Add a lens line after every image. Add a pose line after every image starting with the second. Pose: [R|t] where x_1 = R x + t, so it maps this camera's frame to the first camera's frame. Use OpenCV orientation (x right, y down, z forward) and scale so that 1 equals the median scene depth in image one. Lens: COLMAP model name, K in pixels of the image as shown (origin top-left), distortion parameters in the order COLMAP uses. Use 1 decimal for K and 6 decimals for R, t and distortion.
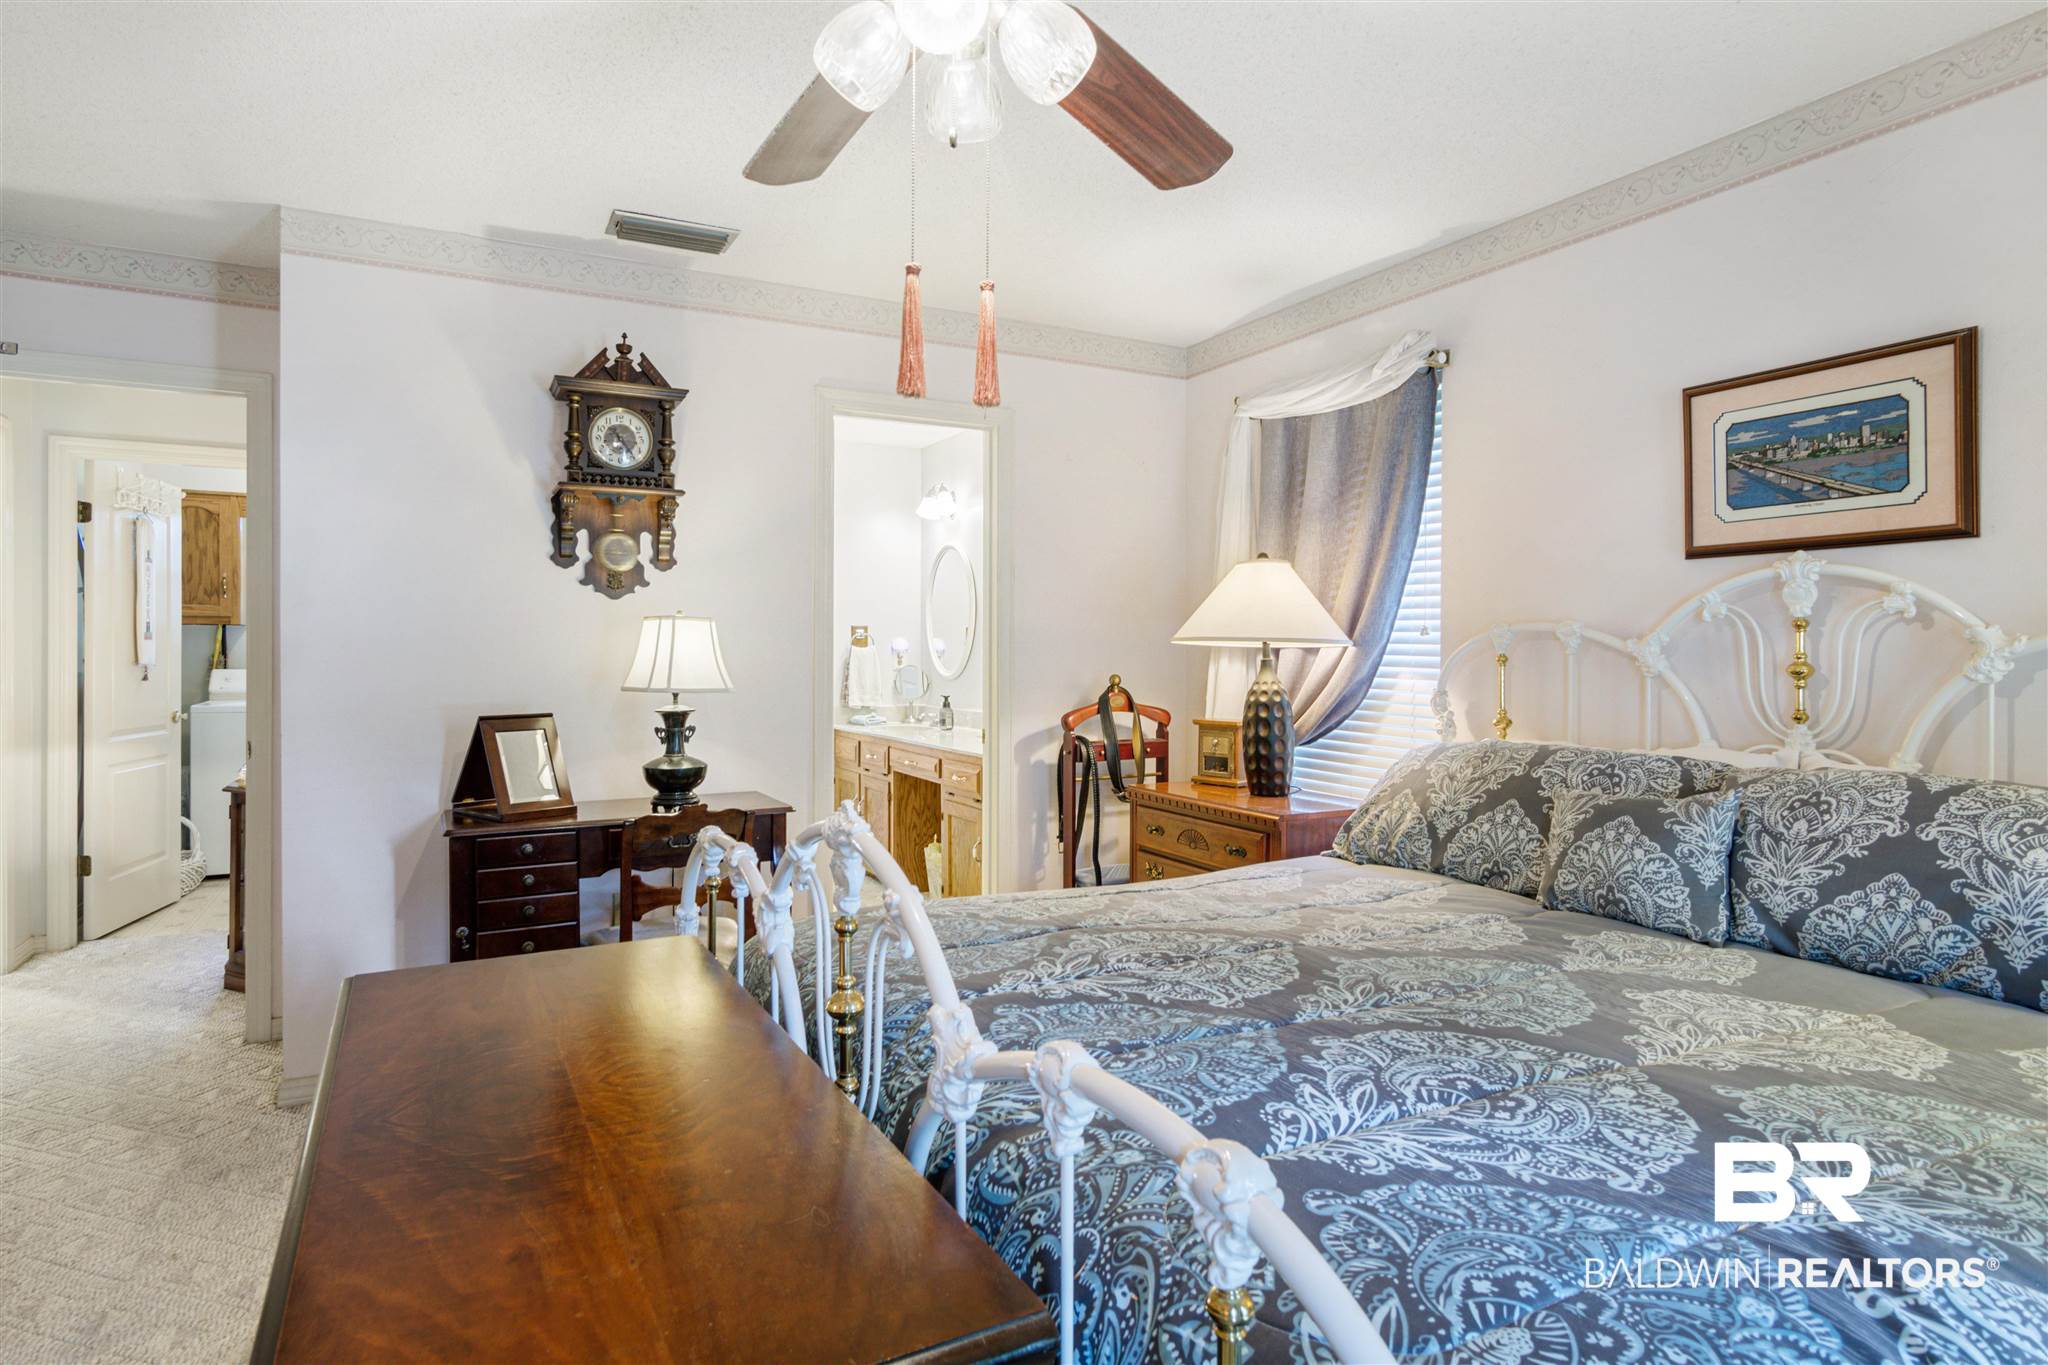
lens RADIAL K [[1105.1, 0, 1030.9], [0, 1105.1, 655.7], [0, 0, 1]] dist [-0.008976, 0.006600]
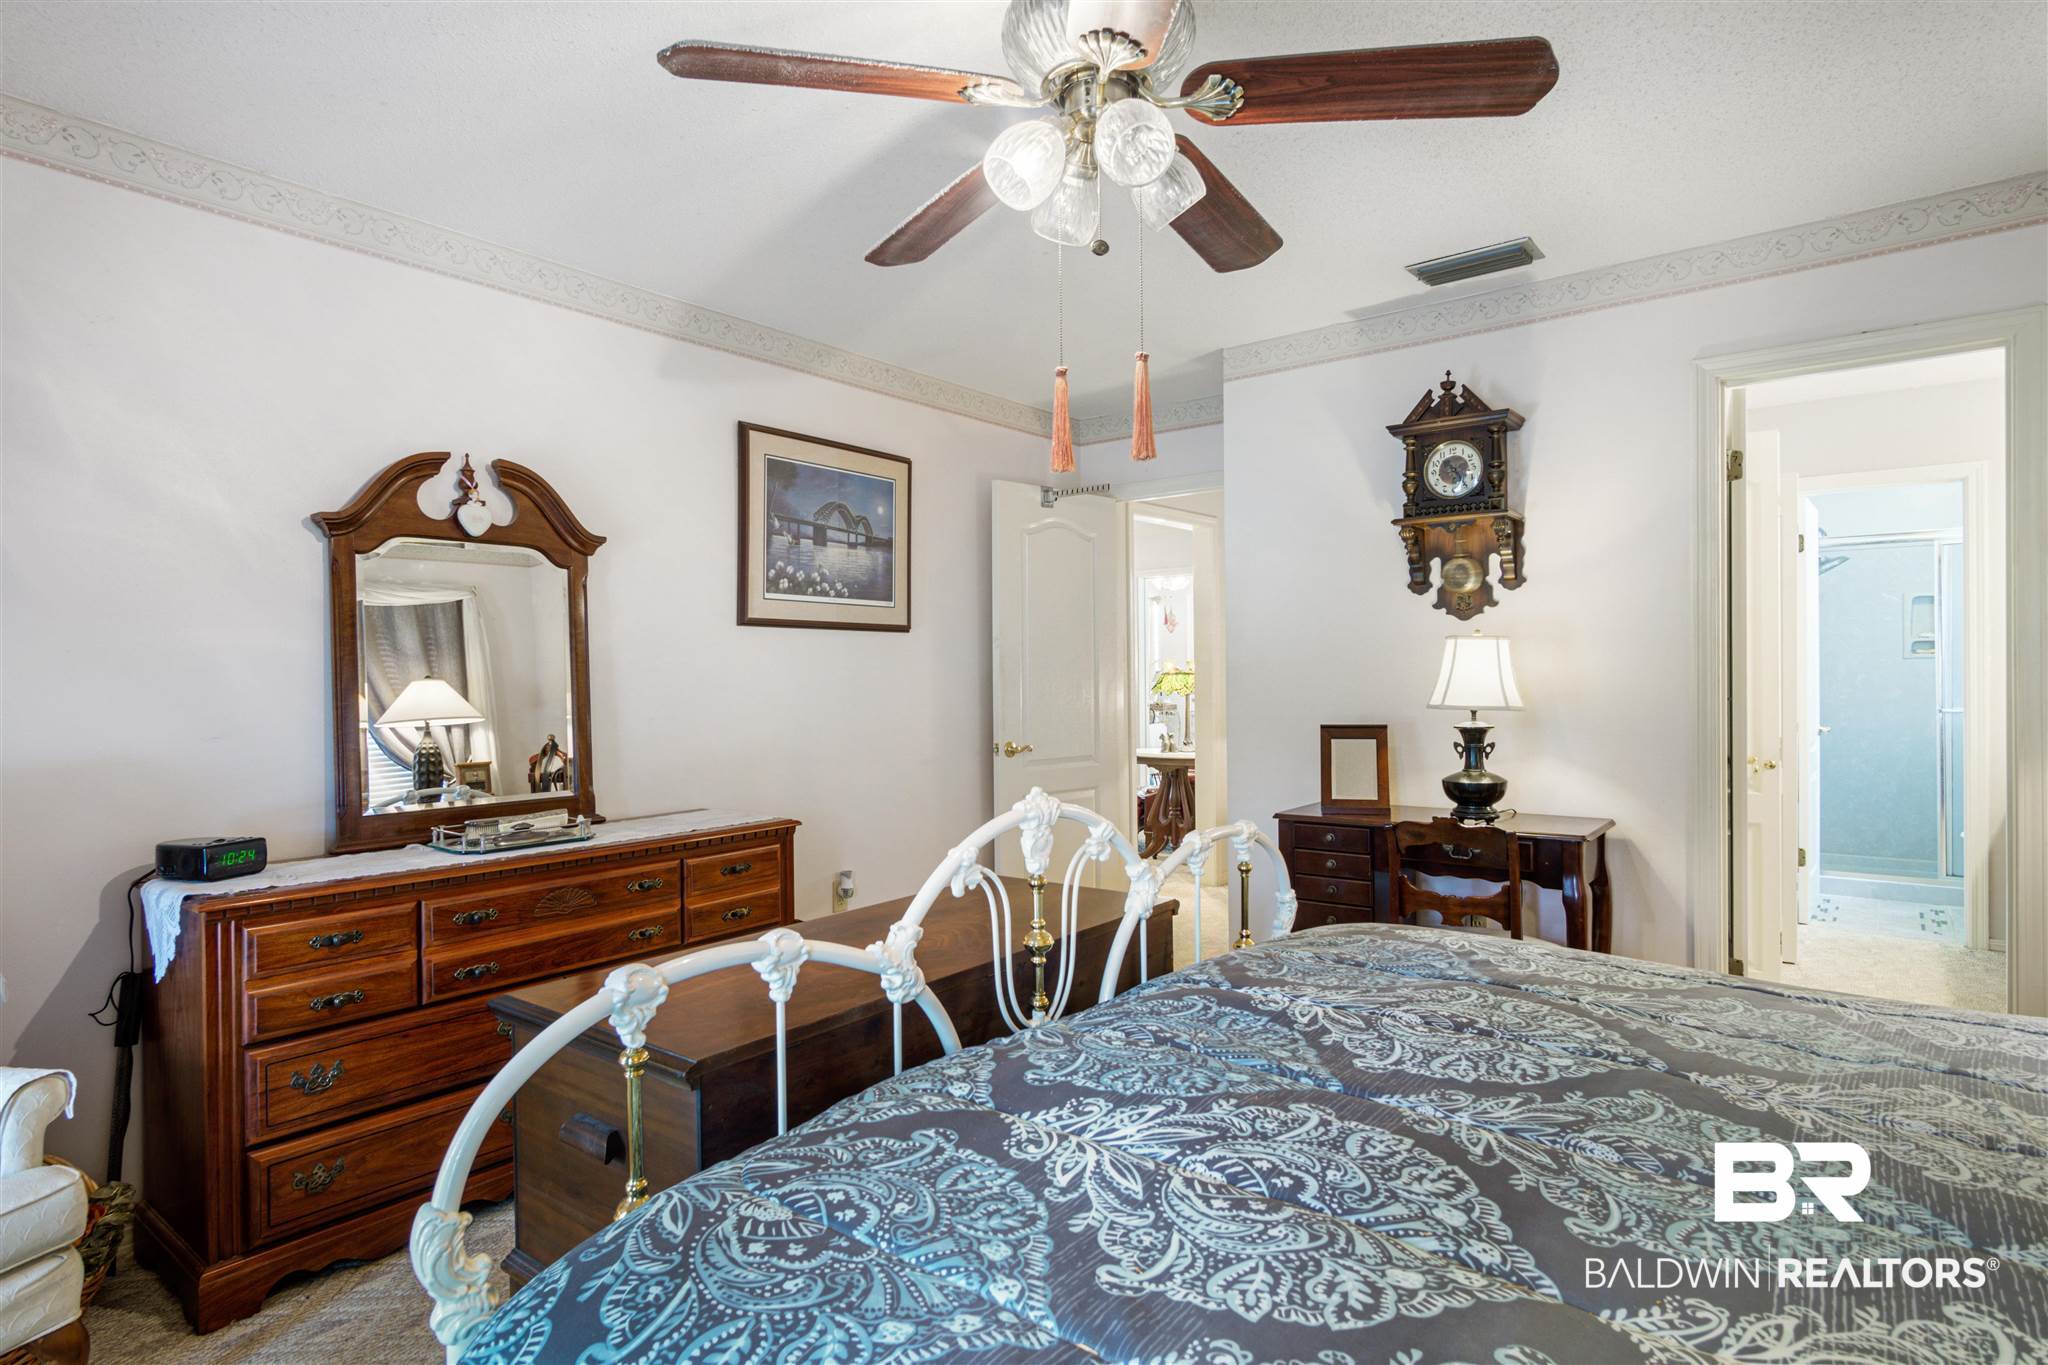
lens RADIAL K [[1105.1, 0, 1016.1], [0, 1105.1, 684.8], [0, 0, 1]] dist [-0.008976, 0.006600]
pose [[0.394447, 0.004463, -0.918908, 0.462553], [0.007798, 0.999936, 0.008204, -0.001428], [0.918886, -0.010401, 0.394387, 0.202513]]
